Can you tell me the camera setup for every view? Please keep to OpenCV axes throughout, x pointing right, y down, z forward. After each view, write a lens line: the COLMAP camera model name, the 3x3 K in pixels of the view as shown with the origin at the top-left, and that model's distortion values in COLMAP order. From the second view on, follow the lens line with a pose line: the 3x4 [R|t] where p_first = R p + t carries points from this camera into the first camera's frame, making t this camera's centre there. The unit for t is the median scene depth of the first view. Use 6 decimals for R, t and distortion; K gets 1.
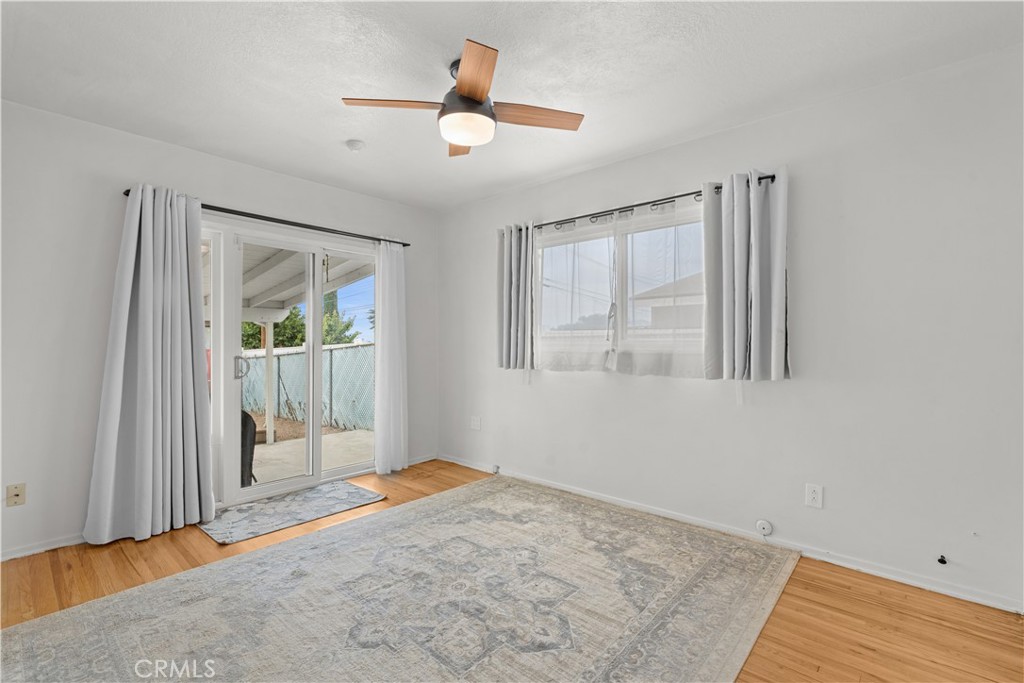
lens RADIAL K [[467.8, 0, 515.5], [0, 467.8, 343.8], [0, 0, 1]] dist [-0.005376, 0.000543]
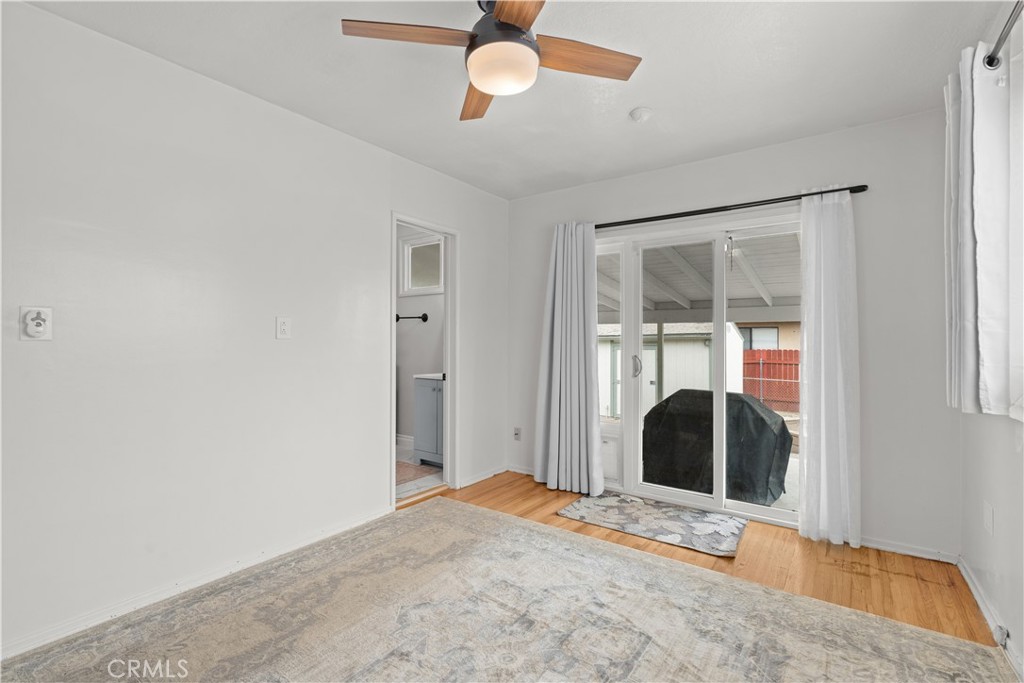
lens RADIAL K [[467.8, 0, 514.7], [0, 467.8, 334.4], [0, 0, 1]] dist [-0.005376, 0.000543]
pose [[0.091350, -0.014856, -0.995708, 0.456993], [-0.010421, 0.999820, -0.015873, -0.002402], [0.995764, 0.011826, 0.091178, 0.652114]]
